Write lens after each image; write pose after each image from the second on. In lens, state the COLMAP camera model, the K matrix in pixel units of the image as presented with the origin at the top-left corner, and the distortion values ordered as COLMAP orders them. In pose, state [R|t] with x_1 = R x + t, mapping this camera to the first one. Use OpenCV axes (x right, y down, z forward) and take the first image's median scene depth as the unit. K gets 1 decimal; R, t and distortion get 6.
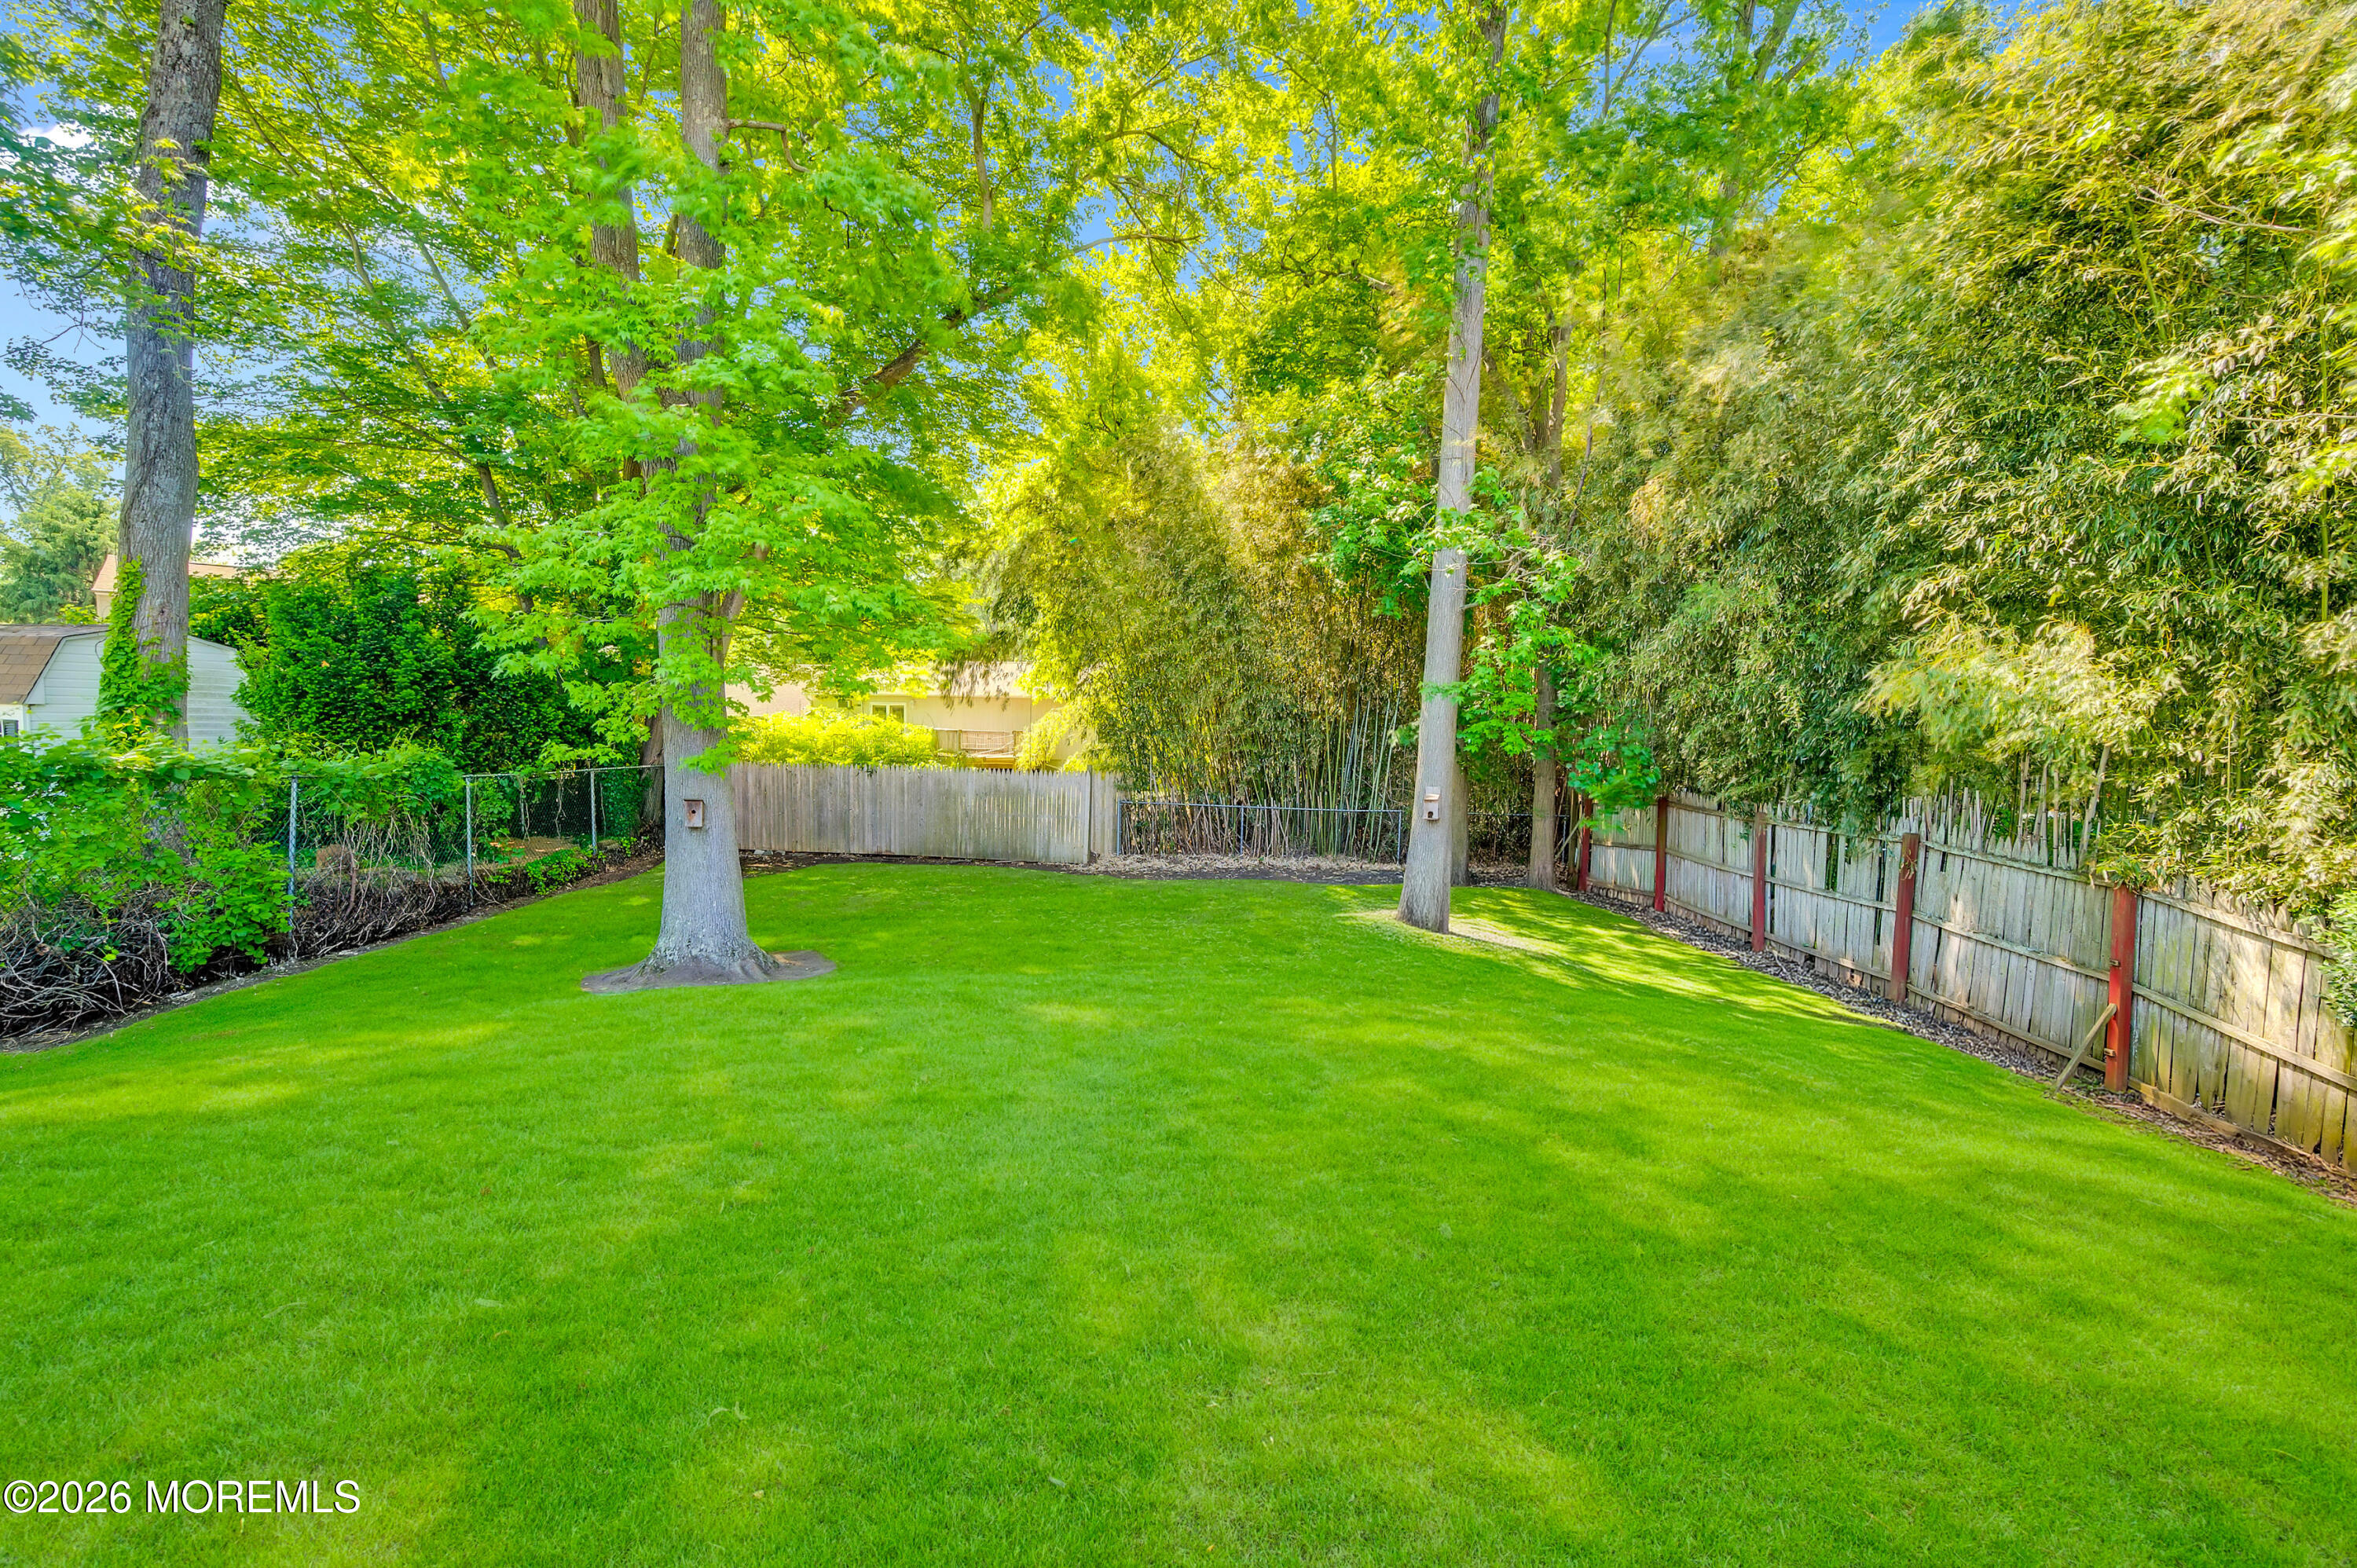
lens RADIAL K [[939.3, 0, 1183.1], [0, 939.3, 794.5], [0, 0, 1]] dist [0.000569, -0.000006]
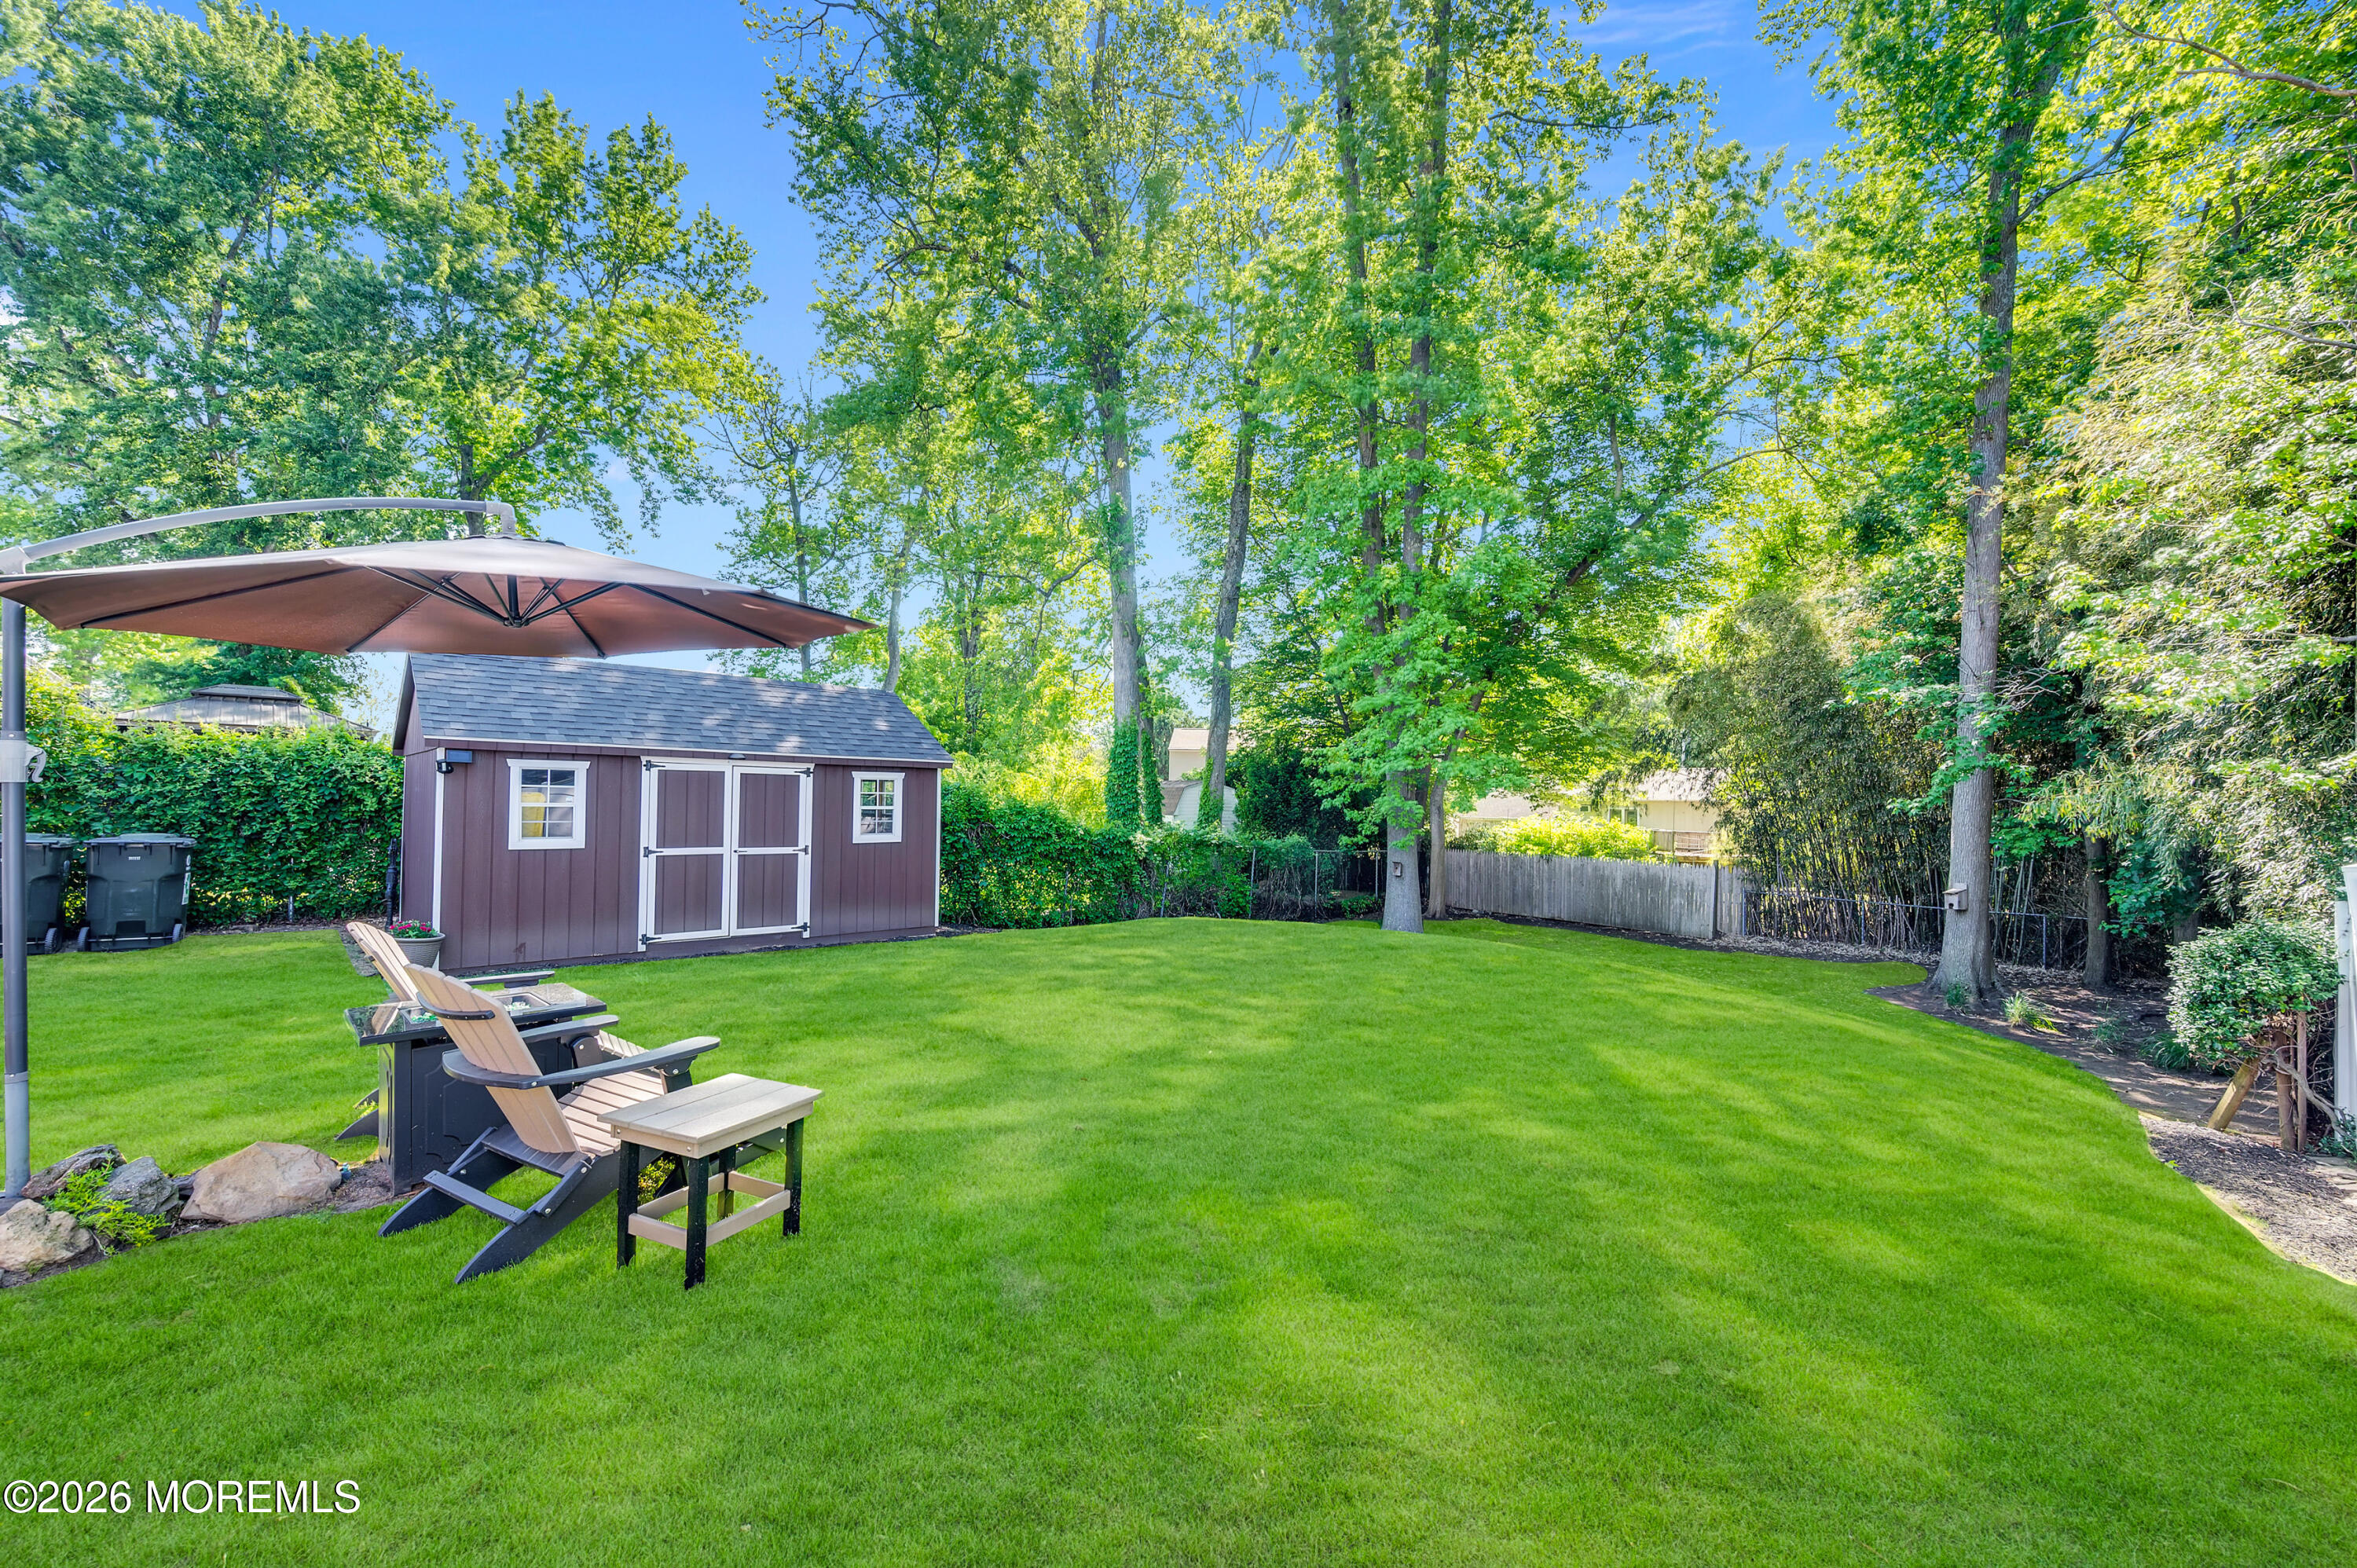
lens RADIAL K [[939.3, 0, 1183.1], [0, 939.3, 794.5], [0, 0, 1]] dist [0.000569, -0.000006]
pose [[0.689699, -0.013252, -0.723975, 0.353664], [-0.060225, 0.995318, -0.075593, 0.021739], [0.721587, 0.095738, 0.685672, -0.422598]]
